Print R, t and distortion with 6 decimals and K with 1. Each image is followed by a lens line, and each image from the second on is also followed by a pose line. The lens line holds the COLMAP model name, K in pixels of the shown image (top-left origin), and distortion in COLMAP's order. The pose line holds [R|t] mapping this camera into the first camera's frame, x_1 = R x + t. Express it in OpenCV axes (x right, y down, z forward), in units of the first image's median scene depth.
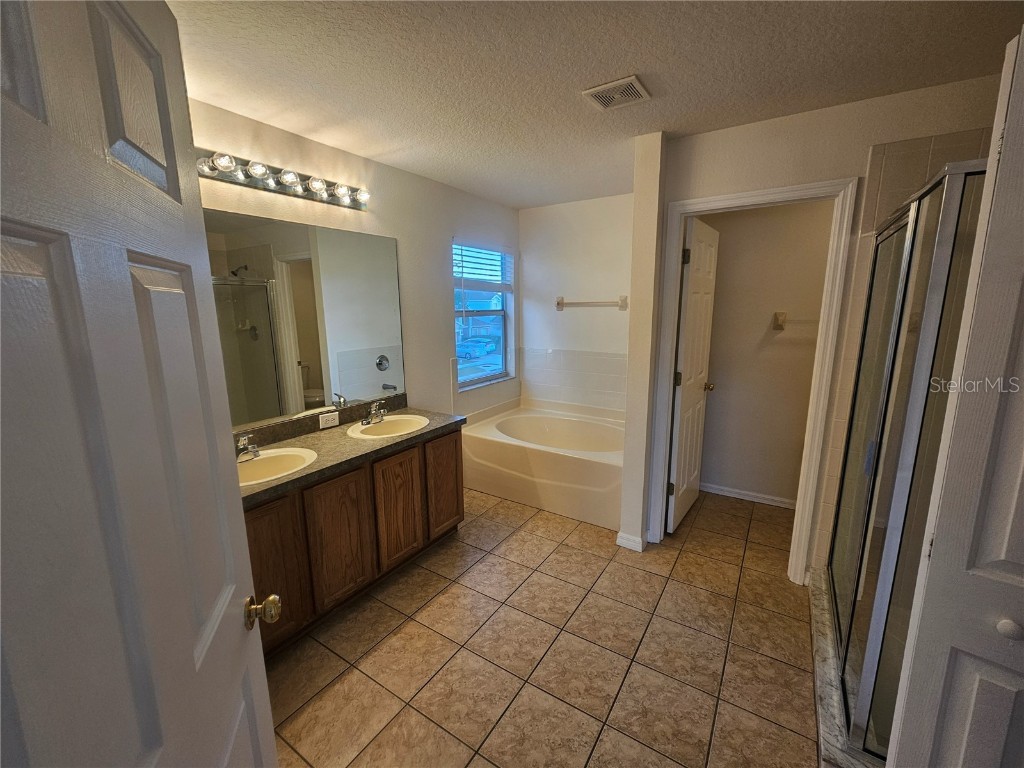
lens RADIAL K [[426.2, 0, 511.9], [0, 426.2, 384.7], [0, 0, 1]] dist [-0.005929, -0.000222]
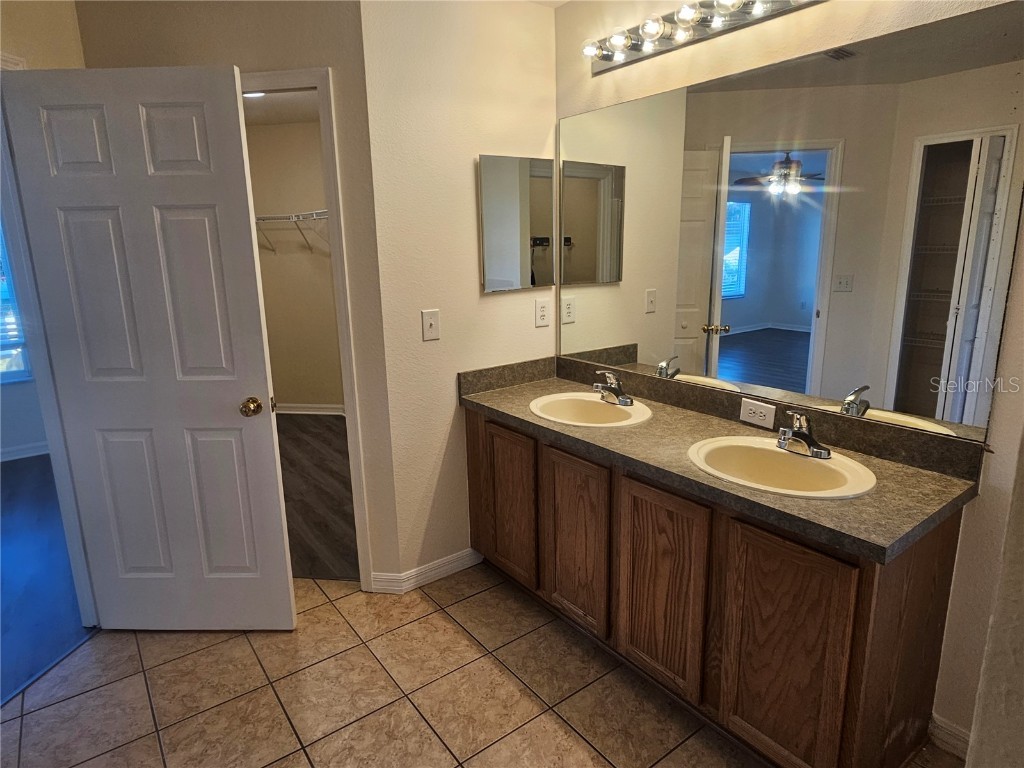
lens RADIAL K [[603.7, 0, 512.8], [0, 603.7, 379.3], [0, 0, 1]] dist [0.000453, 0.000225]
pose [[-0.351254, 0.229116, -0.907814, 0.459792], [-0.147386, 0.943977, 0.295270, -0.167960], [0.924607, 0.237514, -0.297808, 1.032841]]
